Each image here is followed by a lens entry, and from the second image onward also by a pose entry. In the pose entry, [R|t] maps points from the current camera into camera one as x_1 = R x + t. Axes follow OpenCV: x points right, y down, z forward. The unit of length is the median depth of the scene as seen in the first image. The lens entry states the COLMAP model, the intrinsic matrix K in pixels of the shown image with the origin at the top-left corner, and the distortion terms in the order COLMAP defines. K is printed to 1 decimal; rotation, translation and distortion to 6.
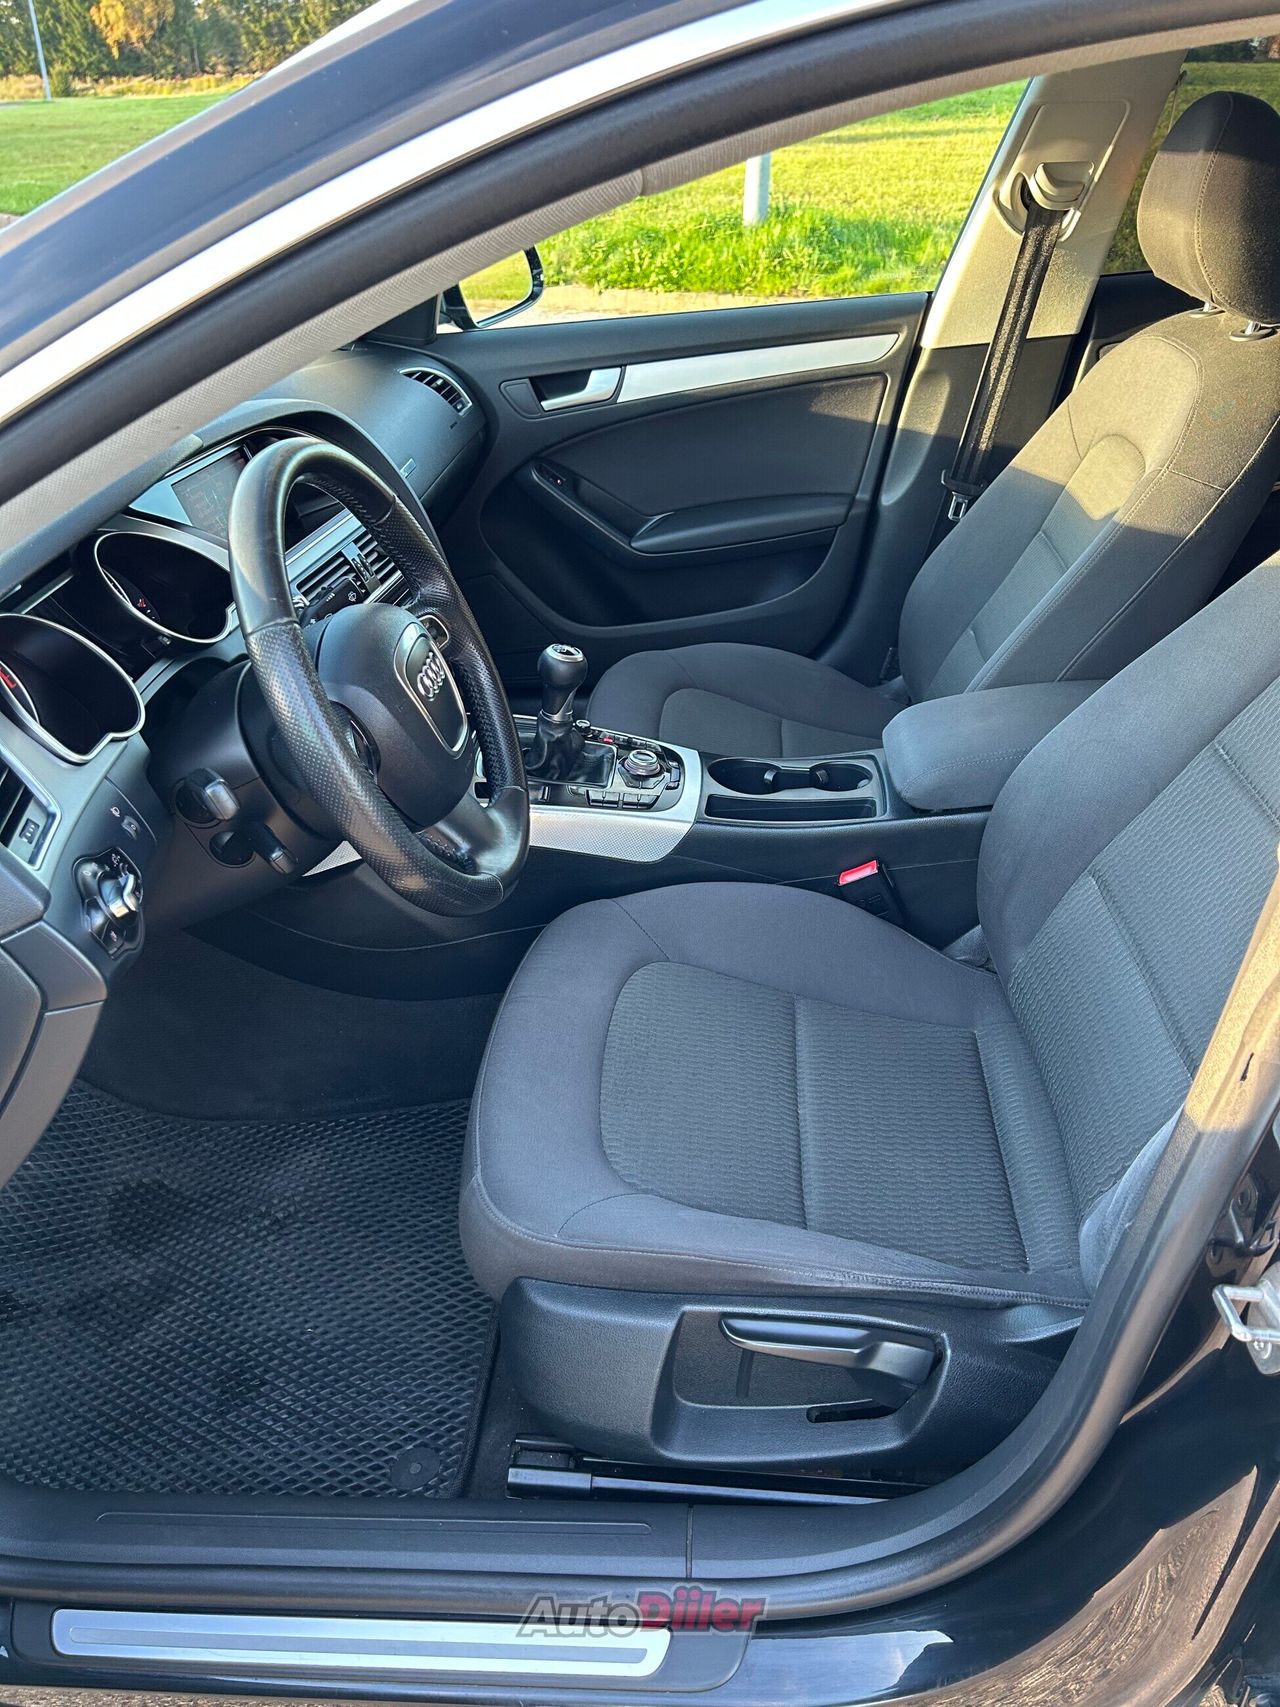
lens RADIAL K [[1266.4, 0, 627.1], [0, 1266.4, 849.4], [0, 0, 1]] dist [0.043542, -0.039425]
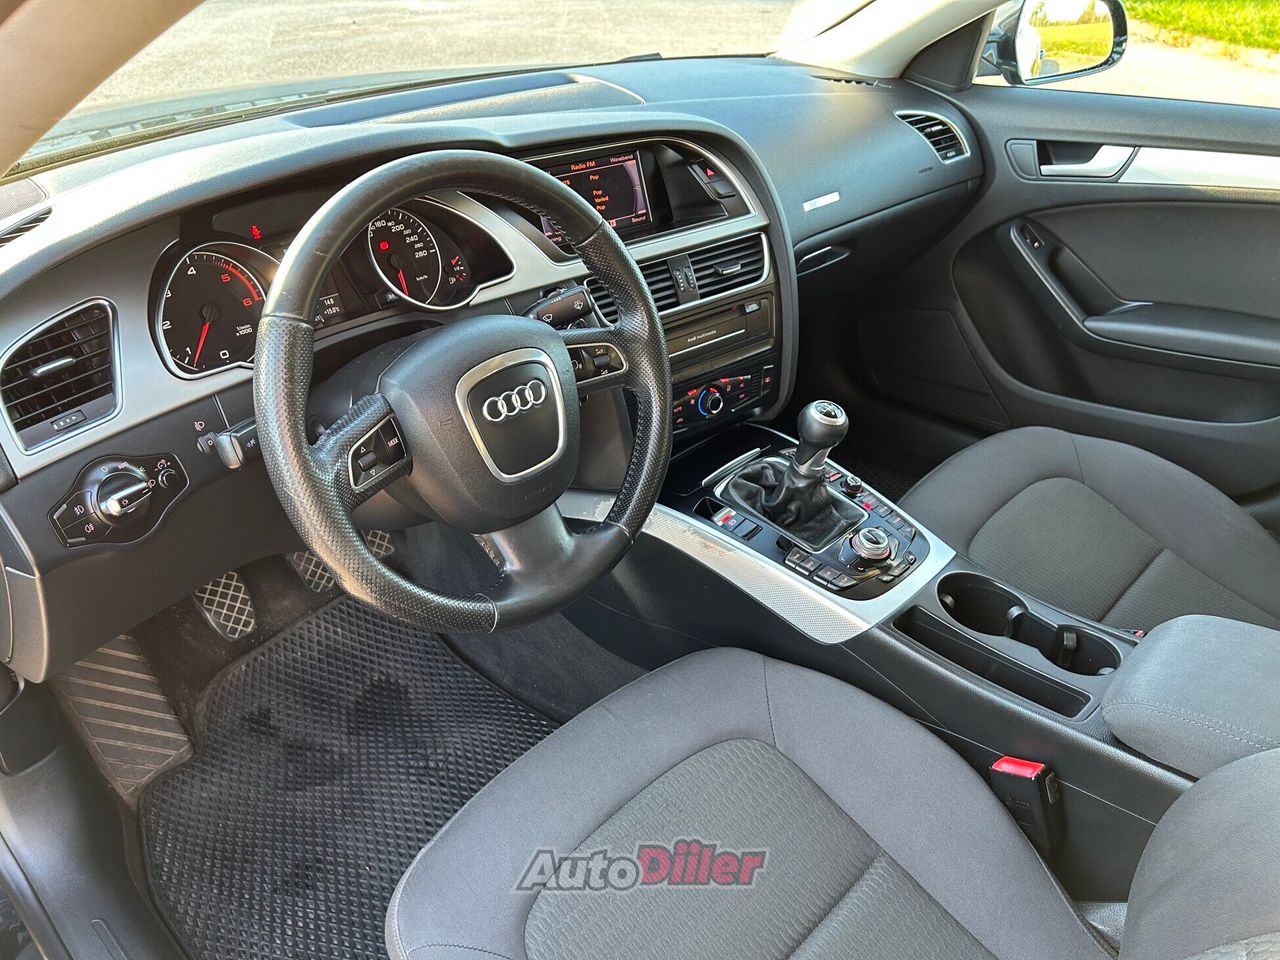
lens RADIAL K [[949.6, 0, 630.3], [0, 949.6, 479.3], [0, 0, 1]] dist [0.043542, -0.039425]
pose [[0.768422, 0.373200, -0.519855, 0.178630], [-0.356534, 0.924256, 0.136508, -0.114072], [0.531424, 0.080450, 0.843277, 0.214417]]
